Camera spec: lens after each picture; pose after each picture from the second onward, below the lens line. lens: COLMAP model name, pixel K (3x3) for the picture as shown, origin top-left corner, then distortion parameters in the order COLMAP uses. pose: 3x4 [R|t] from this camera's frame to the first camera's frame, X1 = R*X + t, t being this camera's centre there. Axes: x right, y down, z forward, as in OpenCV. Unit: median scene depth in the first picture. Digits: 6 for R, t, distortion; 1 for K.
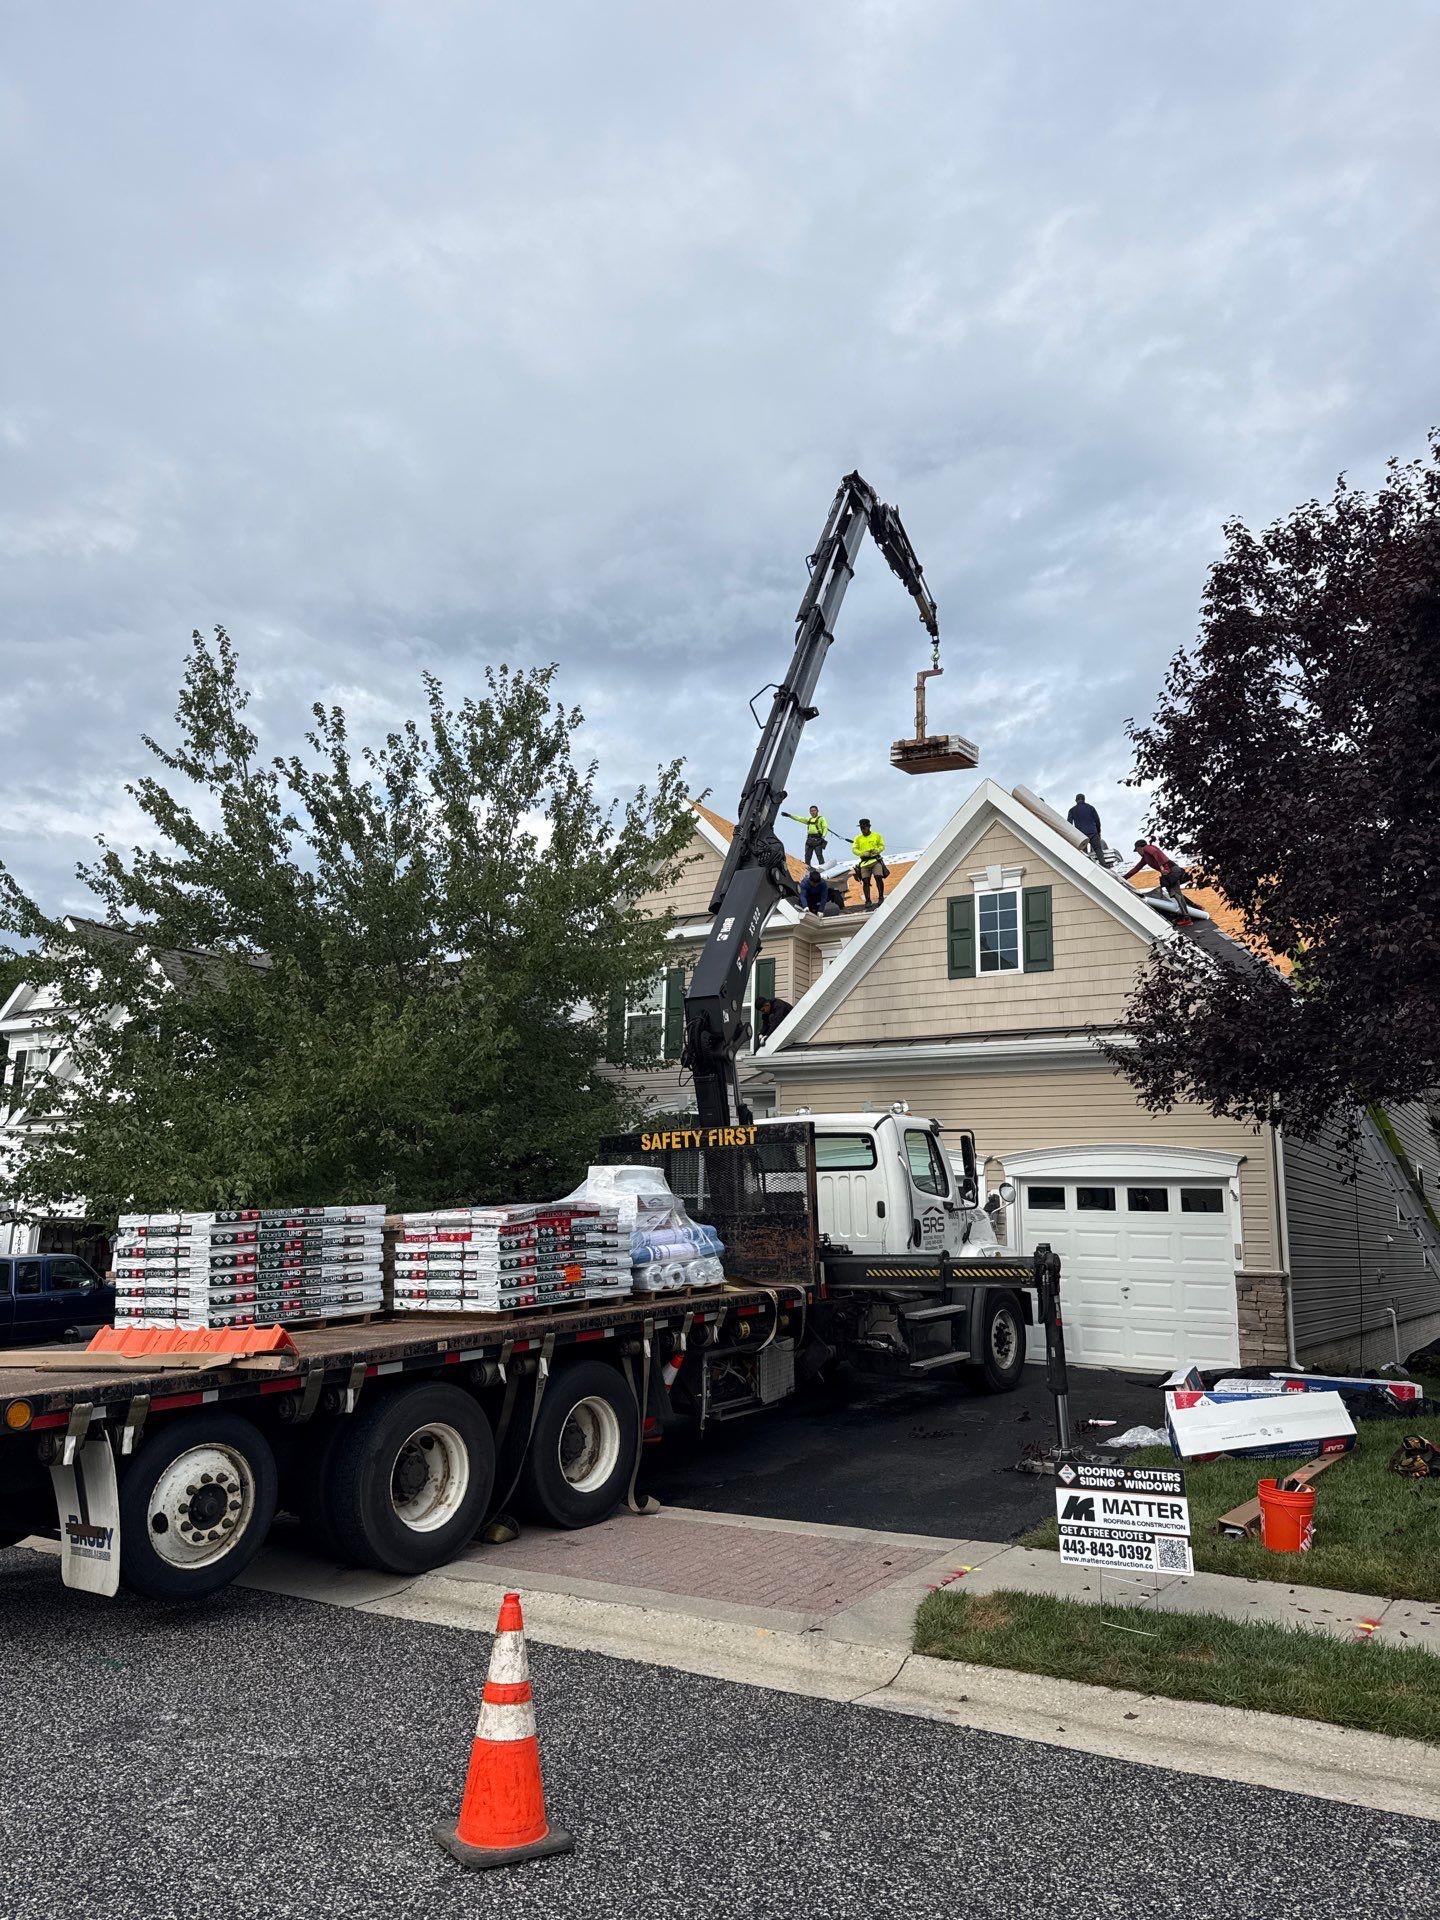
lens RADIAL K [[1302.0, 0, 719.8], [0, 1302.0, 968.4], [0, 0, 1]] dist [0.056547, -0.052678]
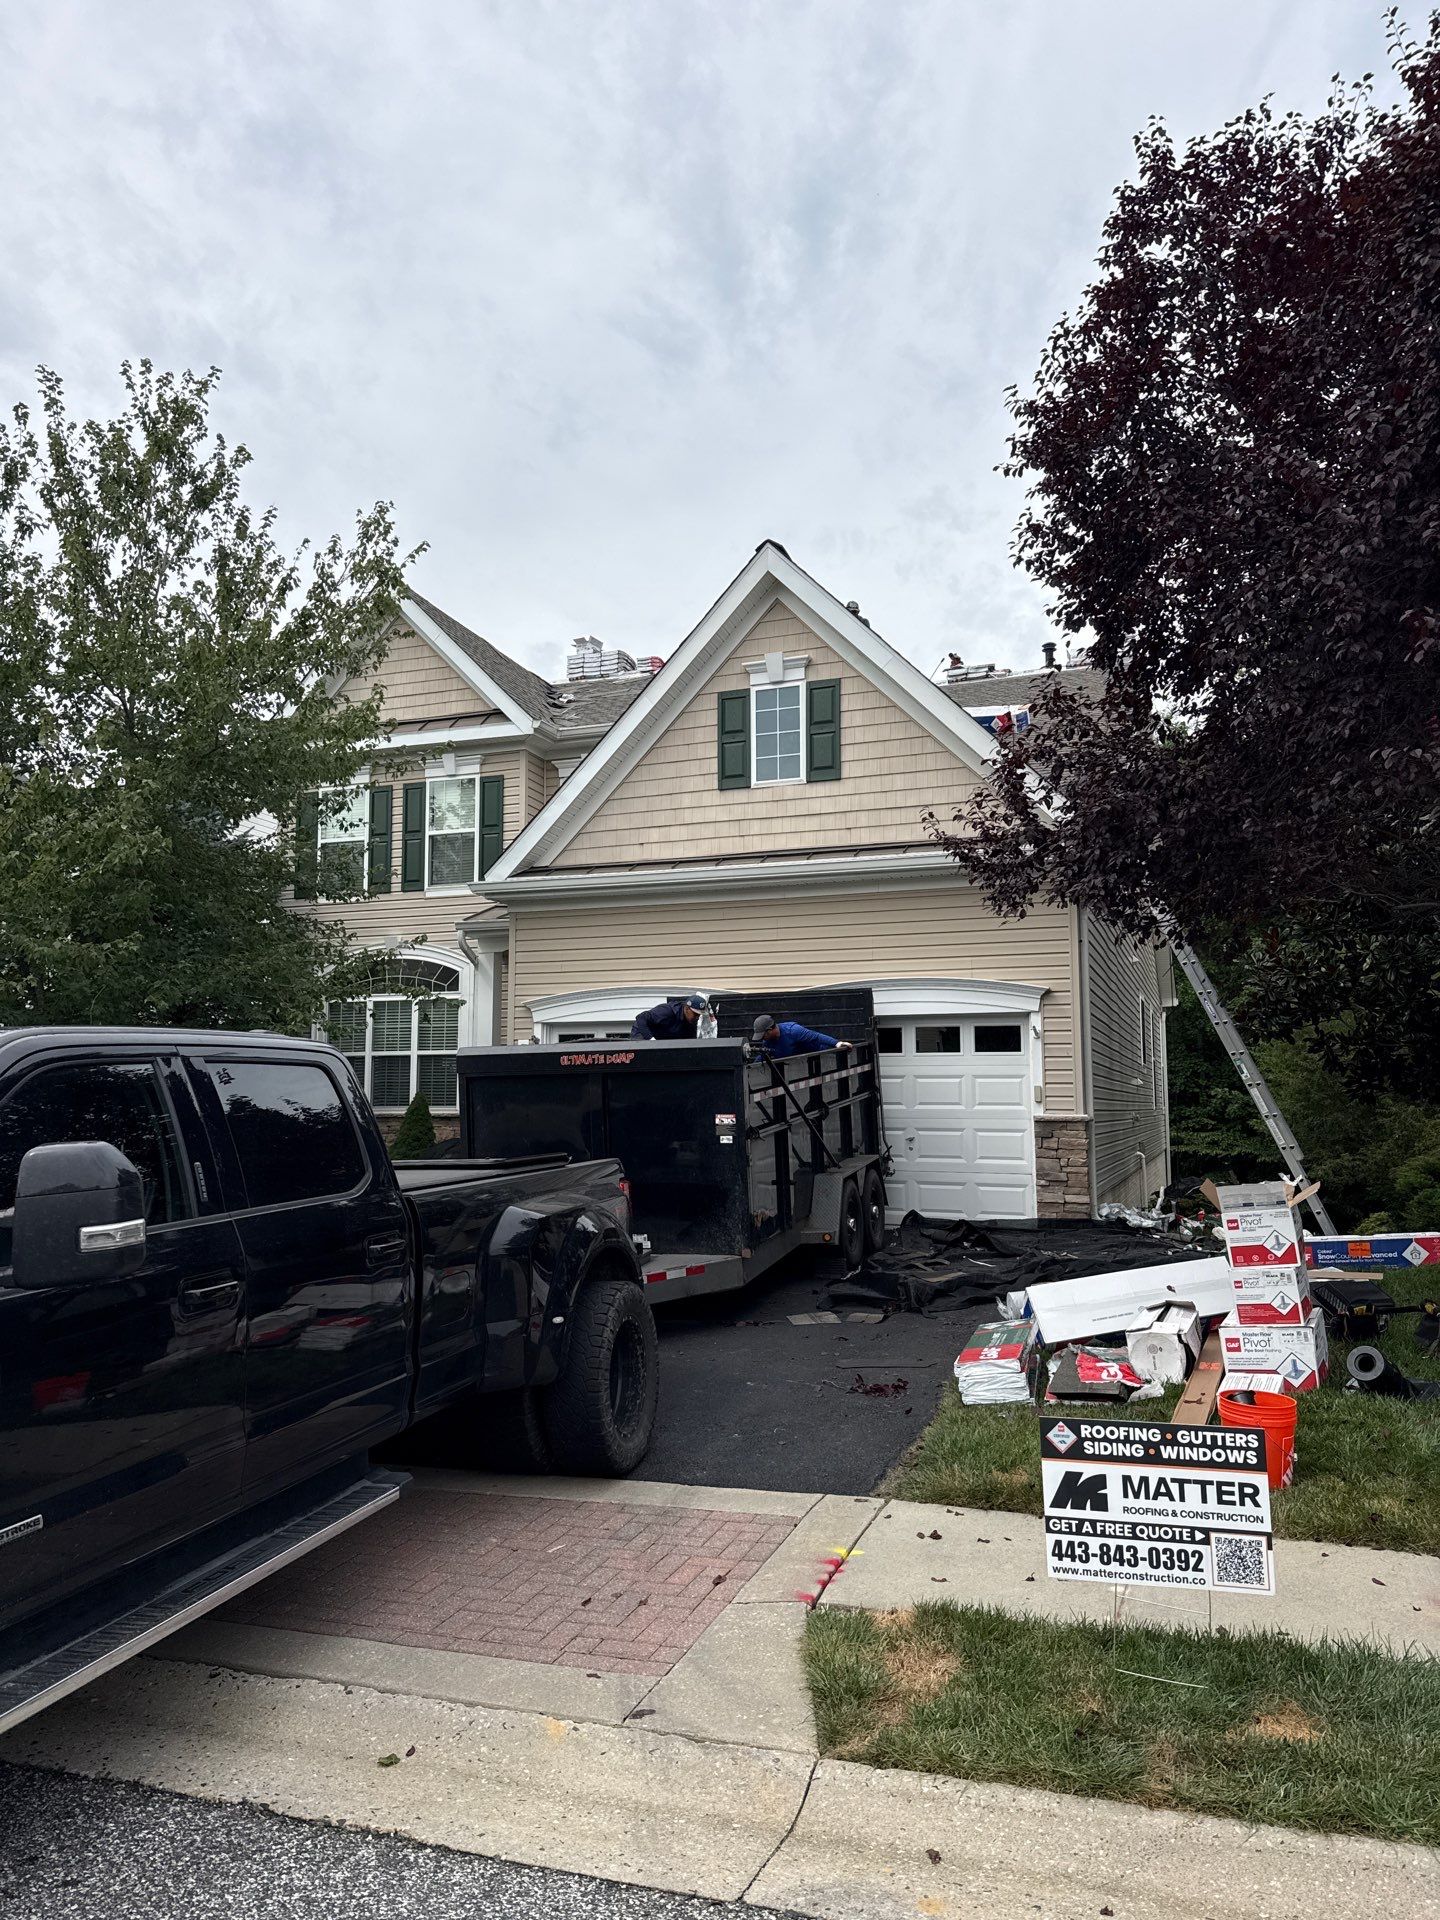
lens RADIAL K [[1302.0, 0, 720.8], [0, 1302.0, 972.2], [0, 0, 1]] dist [0.056547, -0.052678]
pose [[0.975582, -0.005063, 0.219578, -0.010022], [-0.017829, 0.994610, 0.102147, 0.043396], [-0.218911, -0.103568, 0.970233, 0.185453]]
